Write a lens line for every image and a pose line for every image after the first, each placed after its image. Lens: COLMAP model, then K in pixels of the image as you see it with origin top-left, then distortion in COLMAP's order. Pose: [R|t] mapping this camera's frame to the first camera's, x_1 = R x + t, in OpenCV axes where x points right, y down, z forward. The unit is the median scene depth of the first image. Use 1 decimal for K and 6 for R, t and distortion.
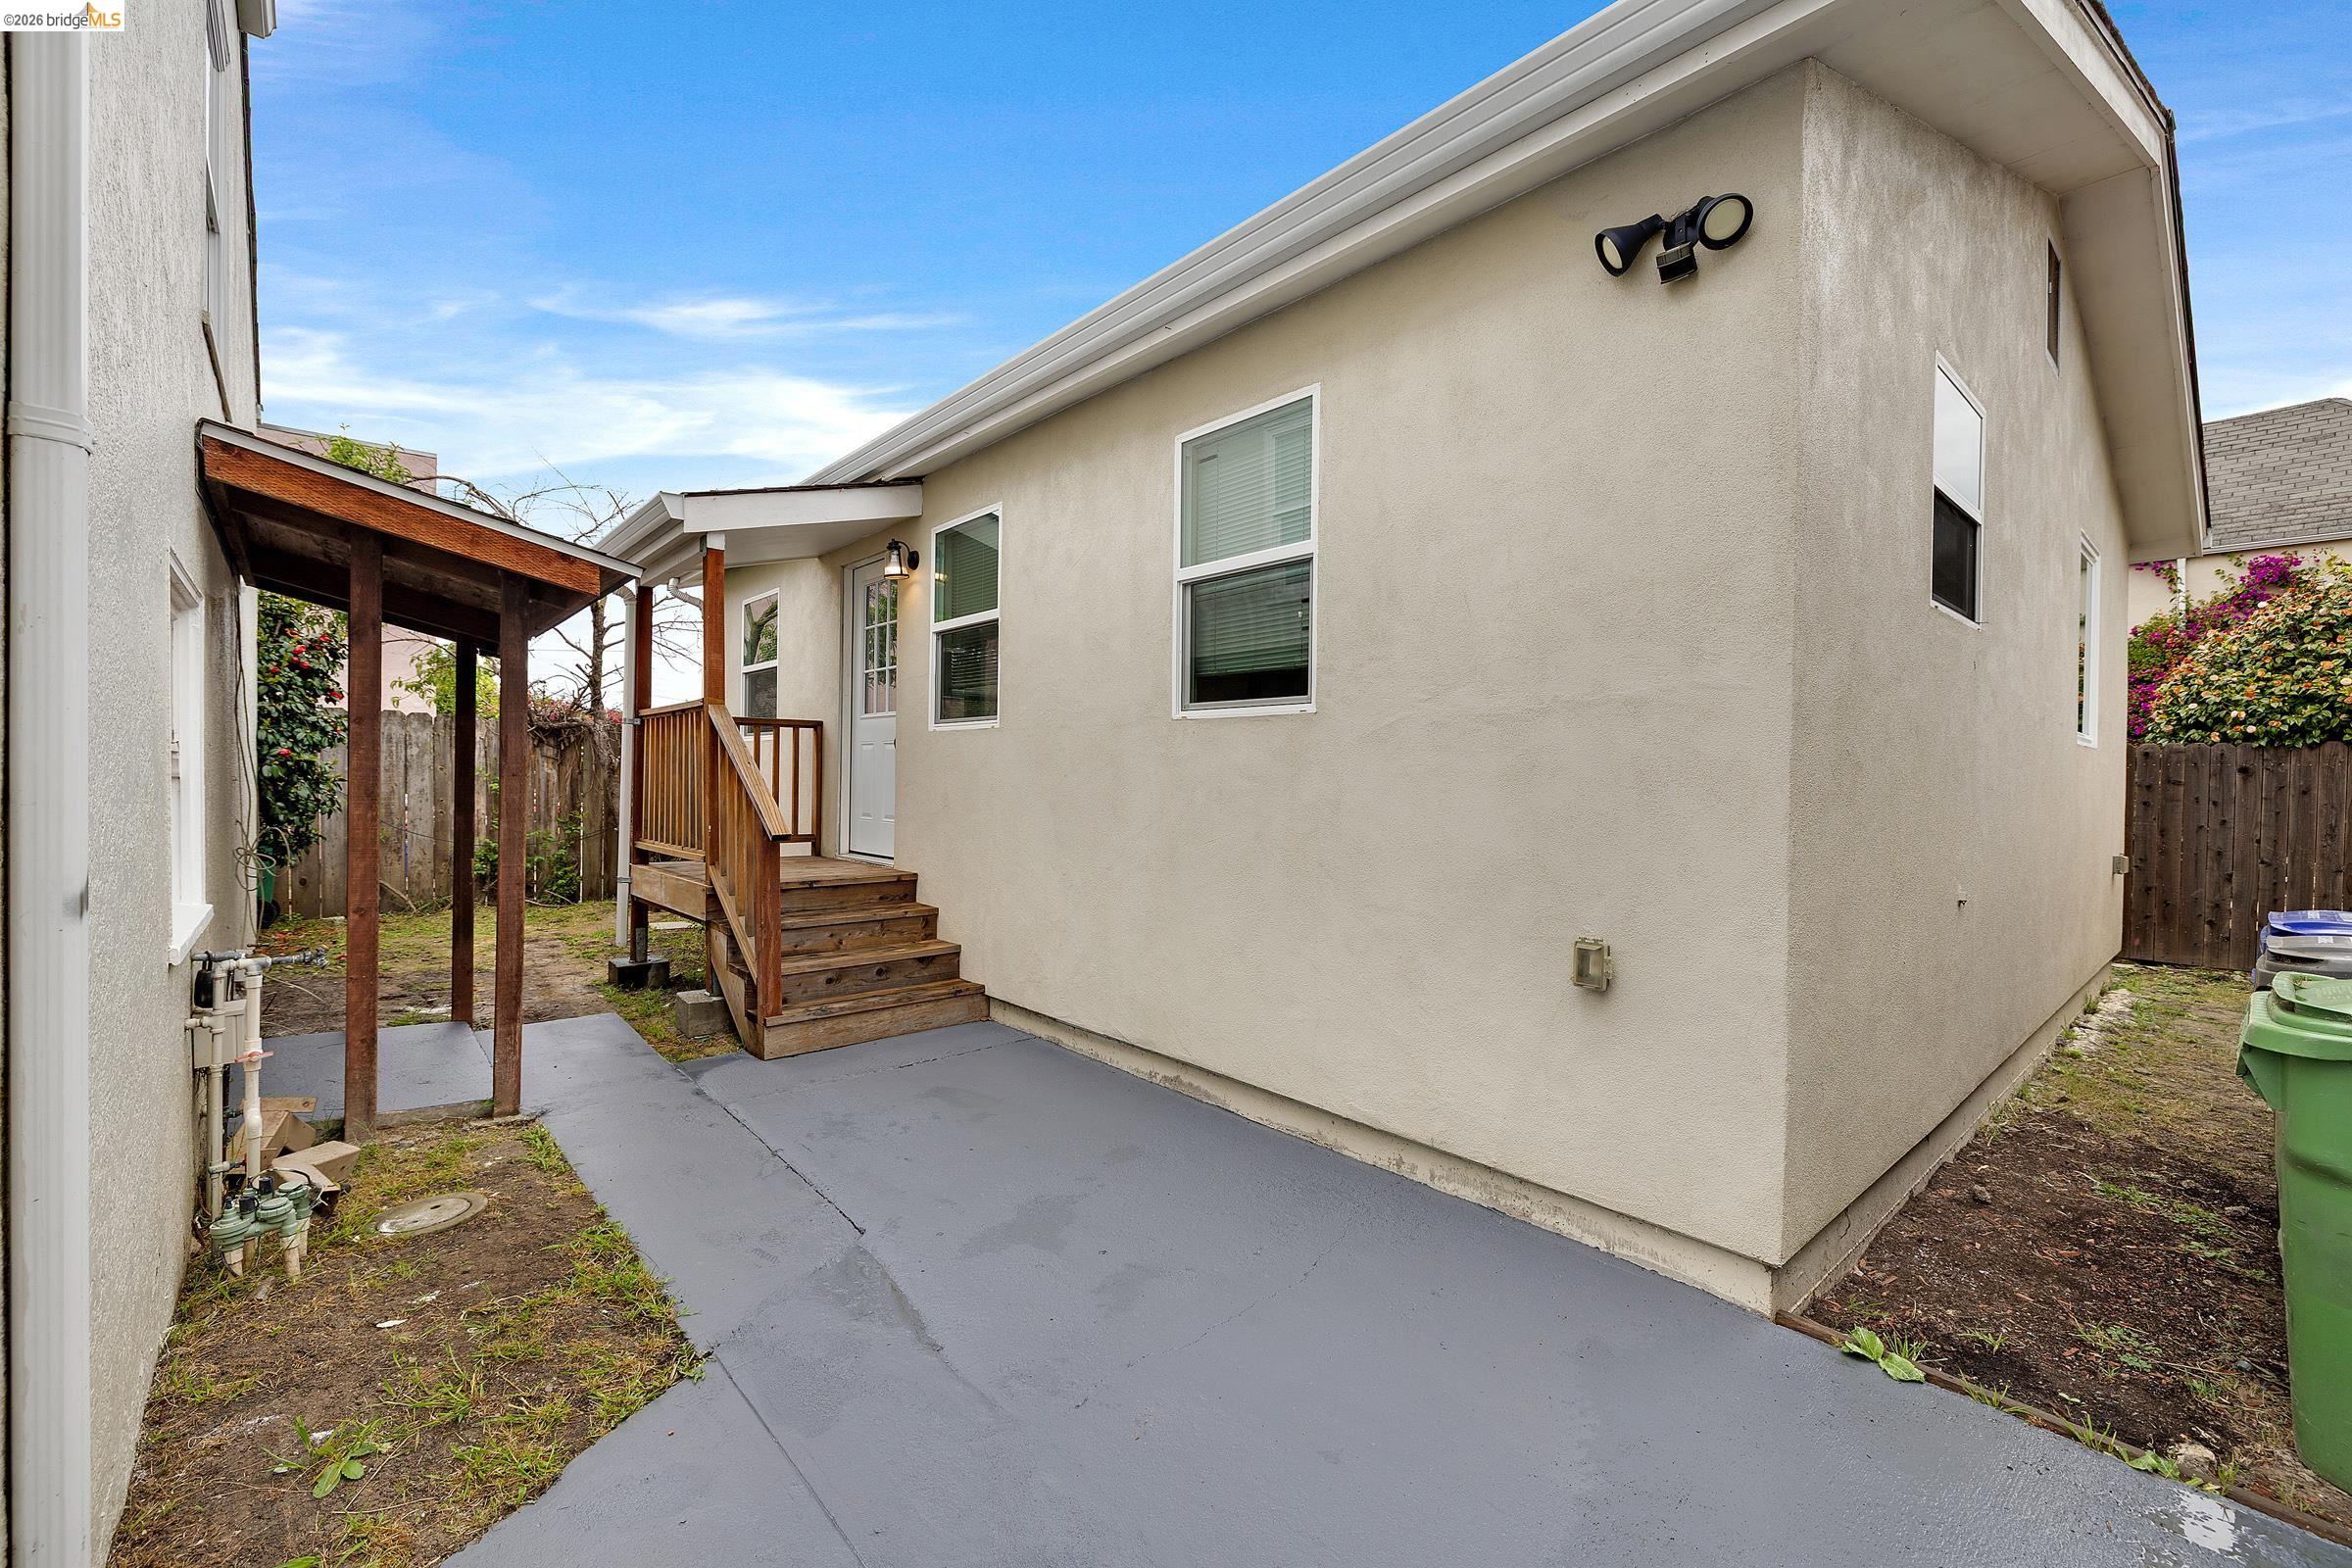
lens RADIAL K [[984.6, 0, 1166.6], [0, 984.6, 790.2], [0, 0, 1]] dist [0.000440, 0.000282]
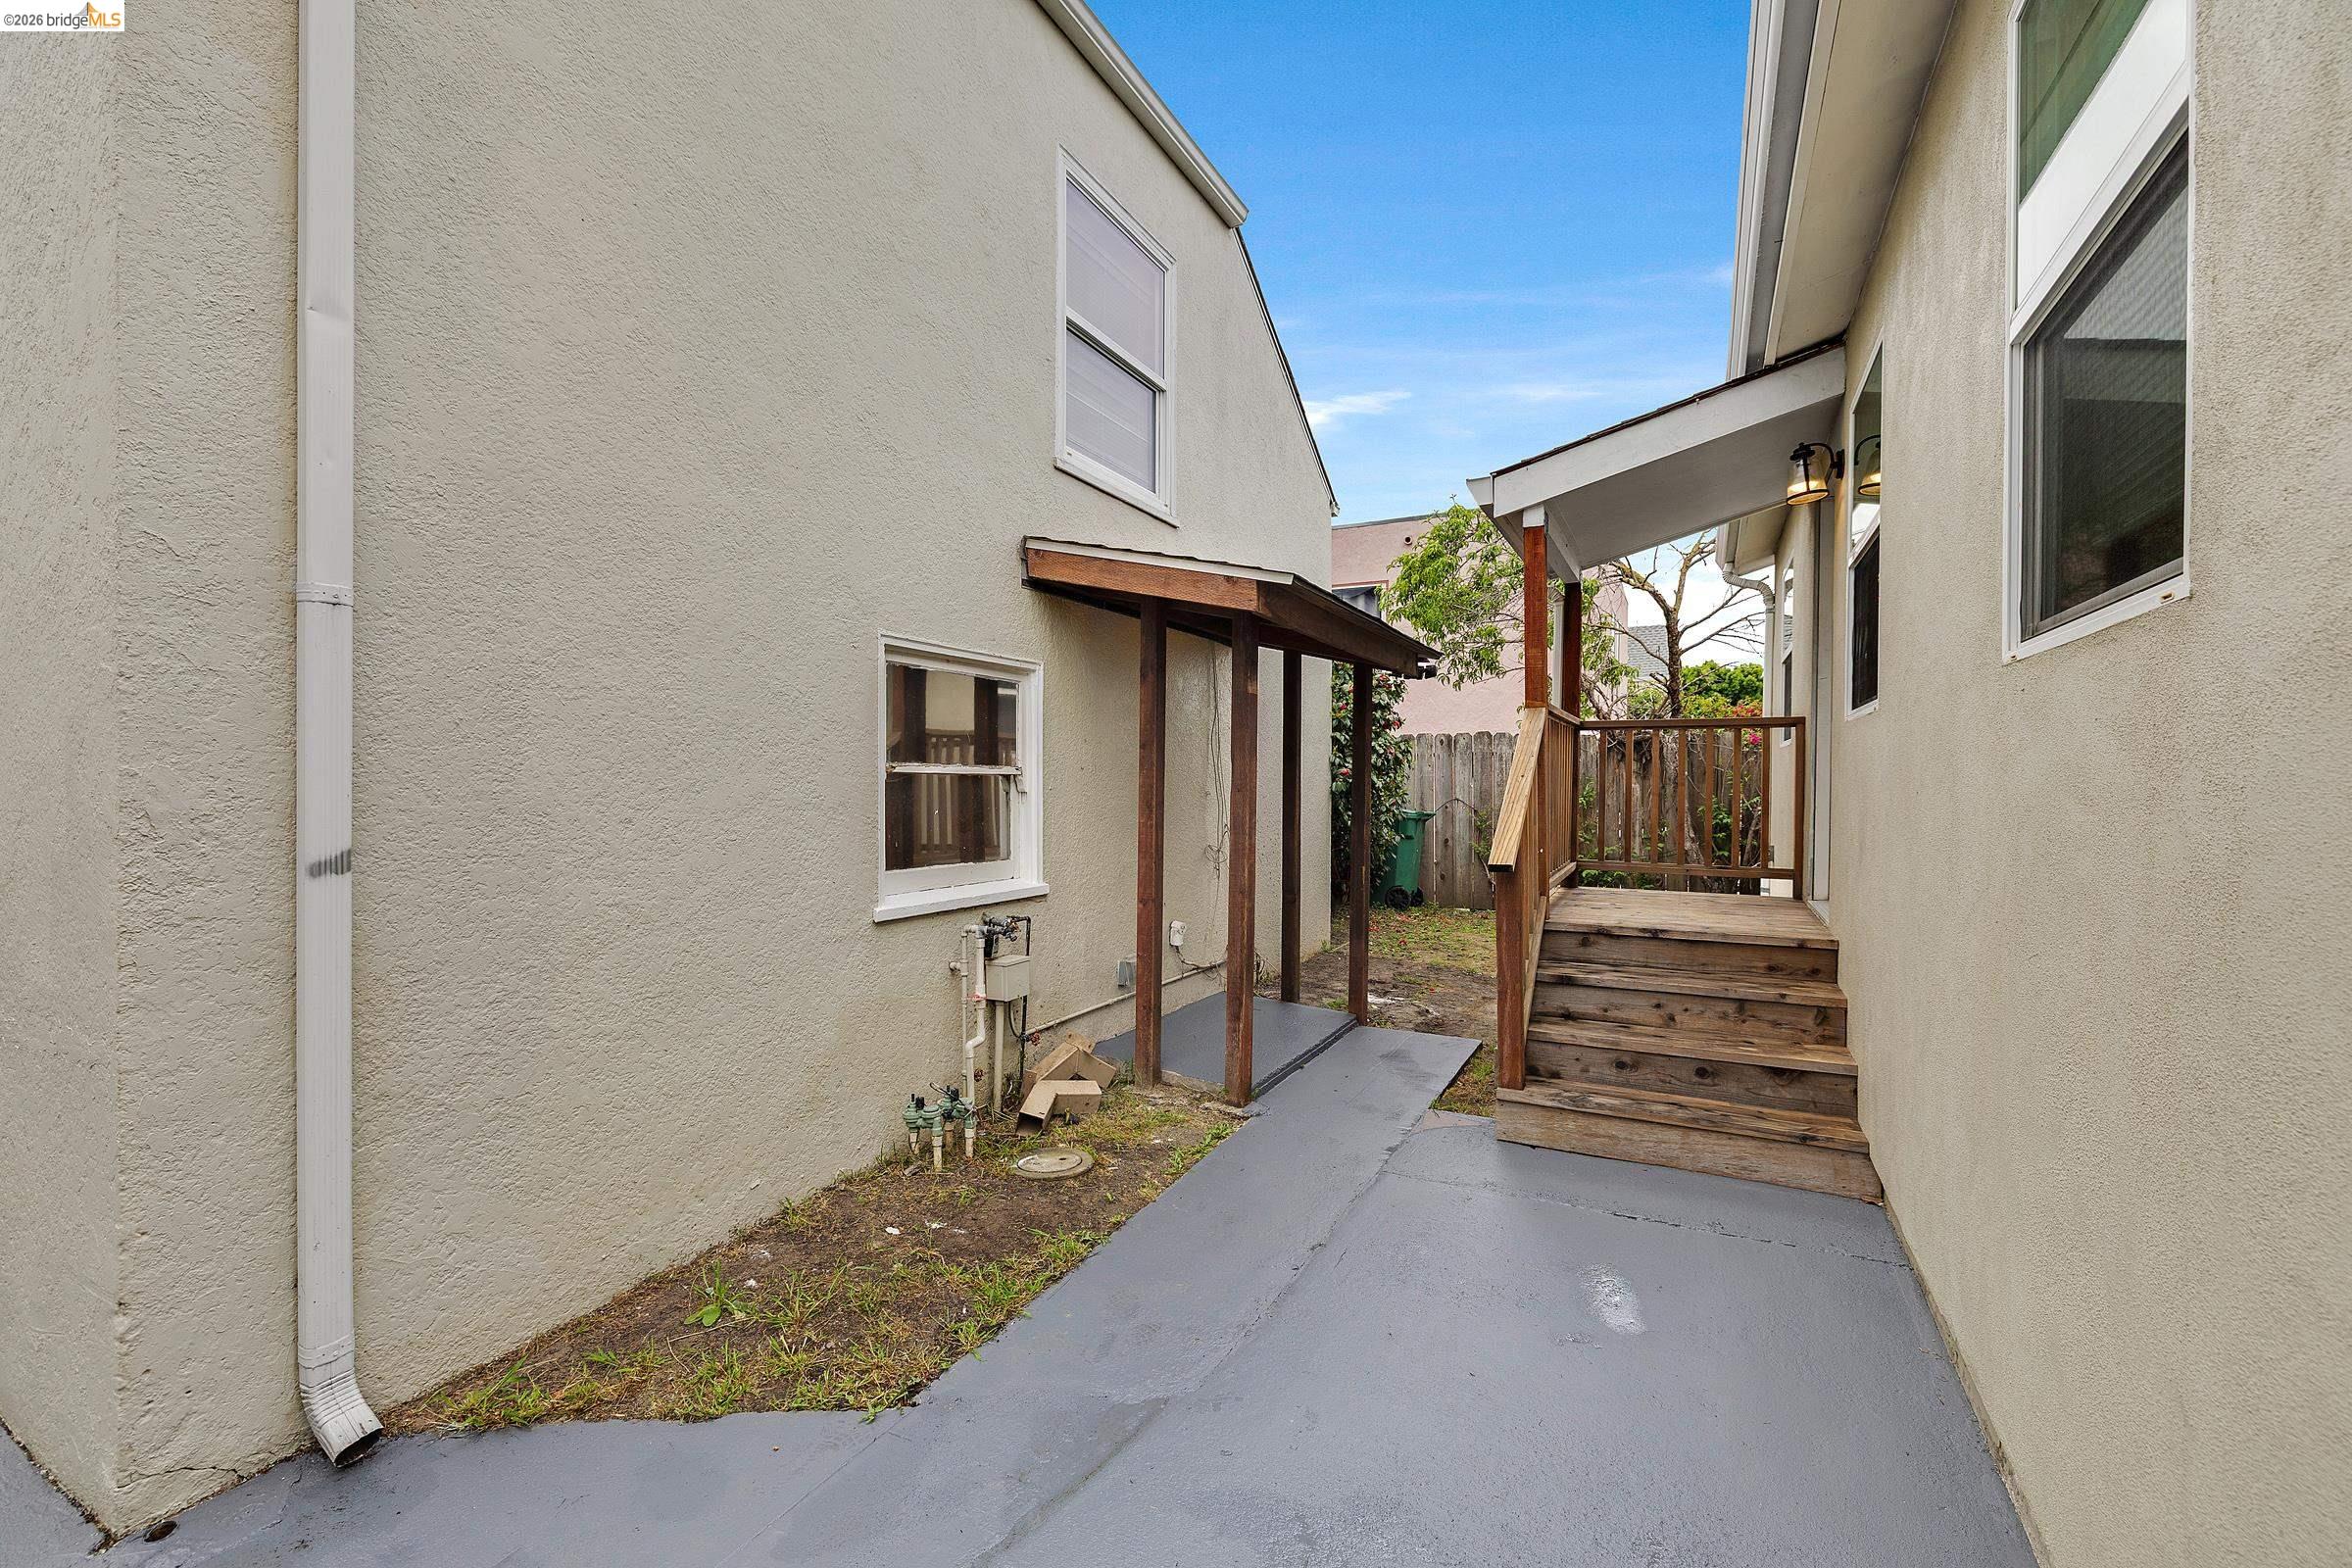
lens RADIAL K [[984.6, 0, 1172.1], [0, 984.6, 782.9], [0, 0, 1]] dist [0.000440, 0.000282]
pose [[0.353836, -0.006560, -0.935284, 0.236754], [-0.014131, 0.999824, -0.012359, -0.006456], [0.935201, 0.017589, 0.353681, 0.413863]]
